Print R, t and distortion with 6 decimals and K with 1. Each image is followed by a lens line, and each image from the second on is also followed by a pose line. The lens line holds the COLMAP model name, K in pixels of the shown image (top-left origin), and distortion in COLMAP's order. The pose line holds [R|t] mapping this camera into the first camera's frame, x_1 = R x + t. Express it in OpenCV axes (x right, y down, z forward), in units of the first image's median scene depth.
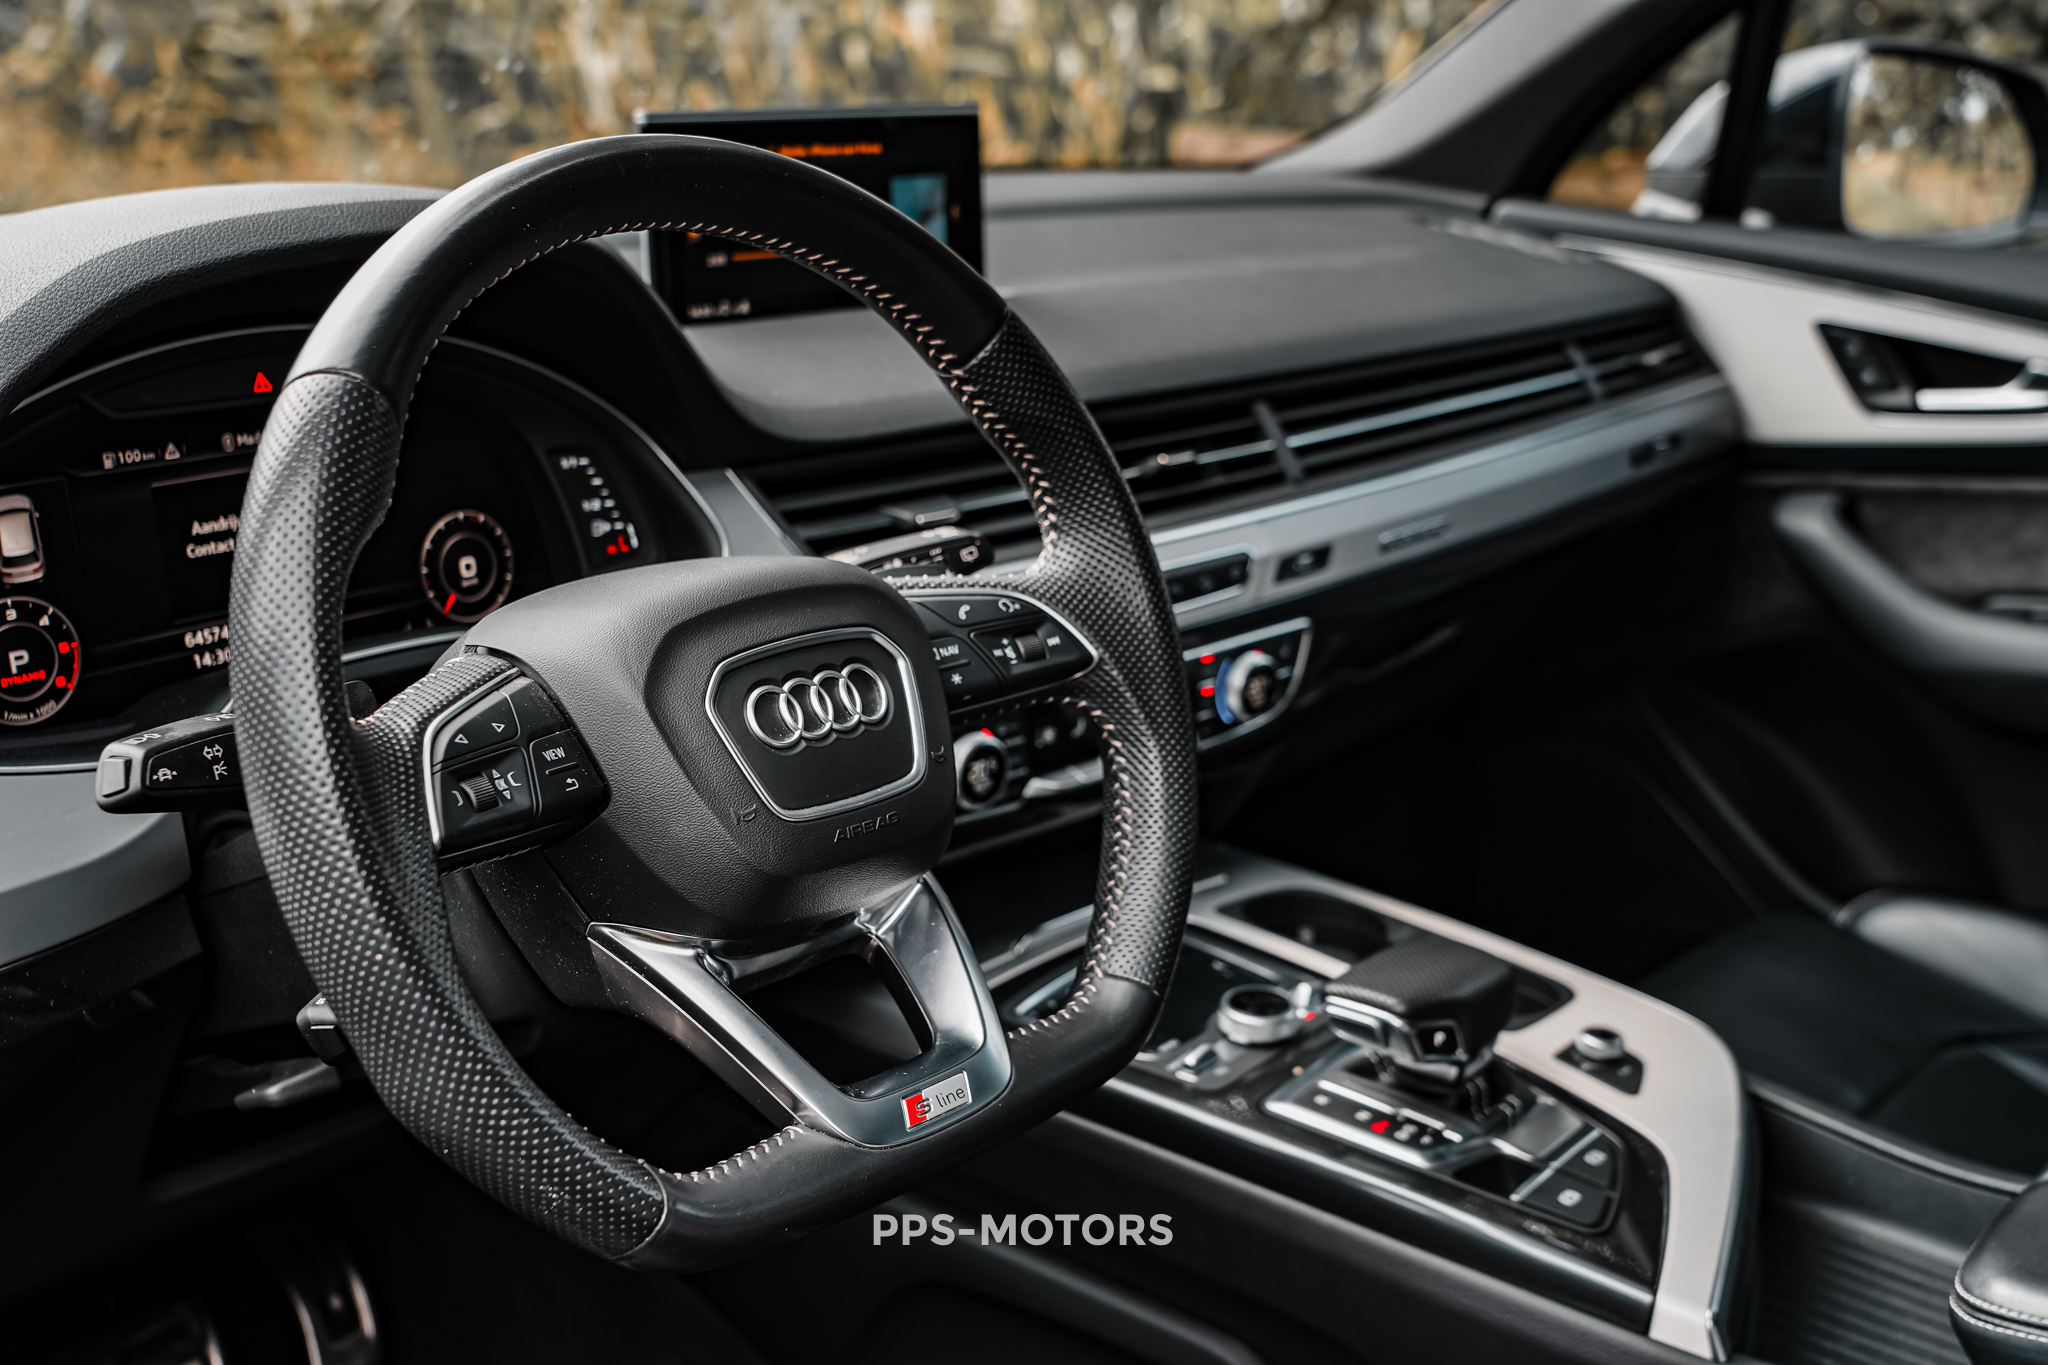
lens RADIAL K [[2245.9, 0, 1026.9], [0, 2245.9, 683.1], [0, 0, 1]] dist [-0.011346, 0.000000]
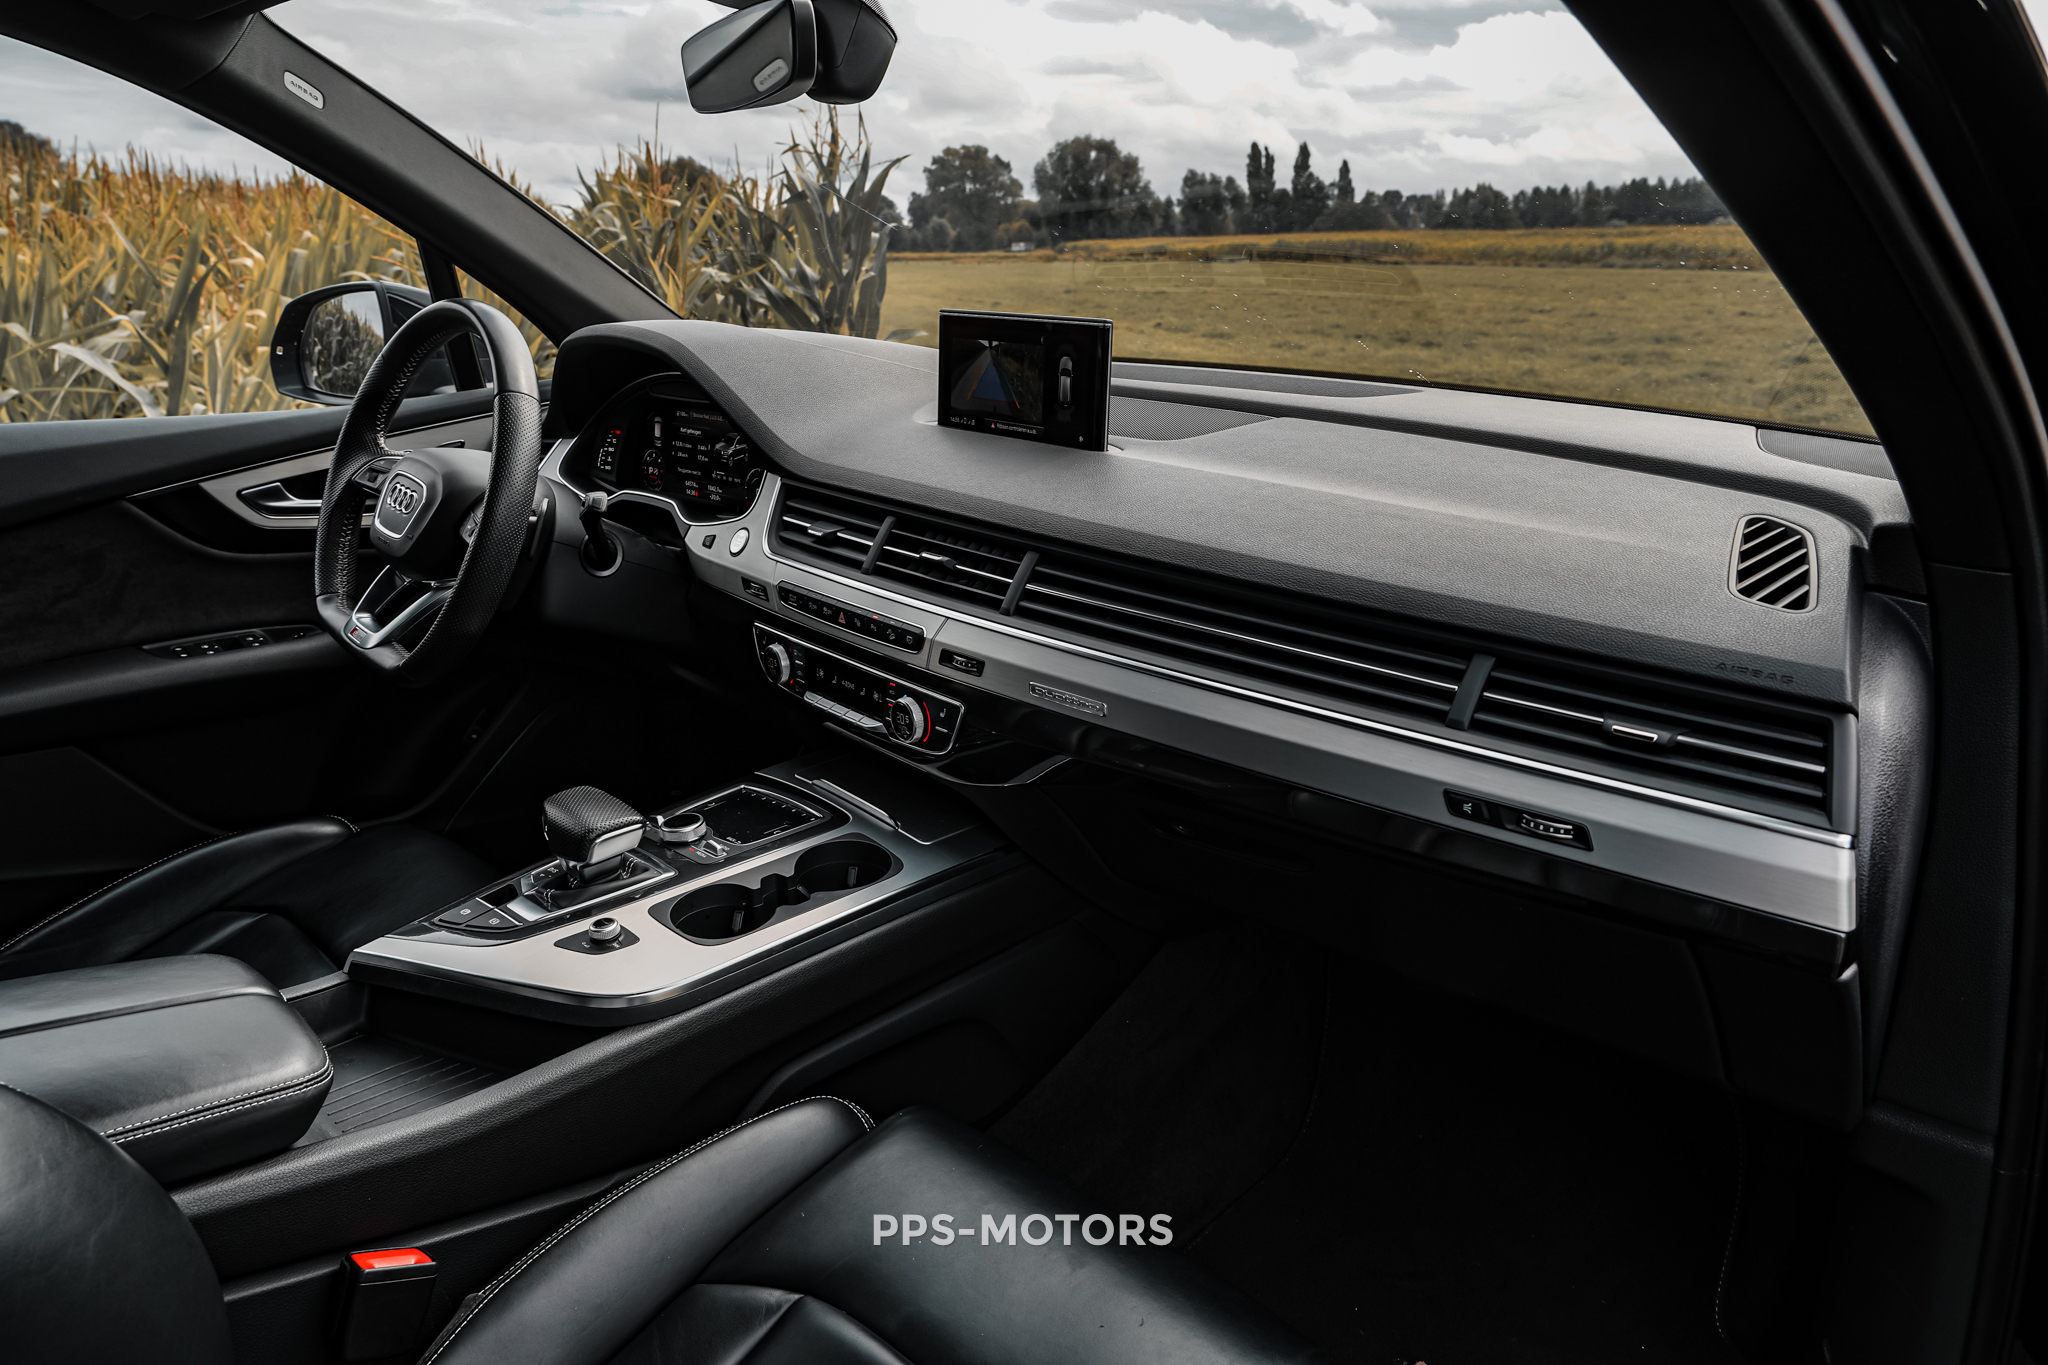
lens RADIAL K [[1427.6, 0, 1023.4], [0, 1427.6, 686.2], [0, 0, 1]] dist [-0.009204, 0.001983]
pose [[-0.084871, 0.290574, -0.953081, 0.970260], [-0.282276, 0.910333, 0.302677, -0.319346], [0.955572, 0.294721, 0.004761, 1.061068]]
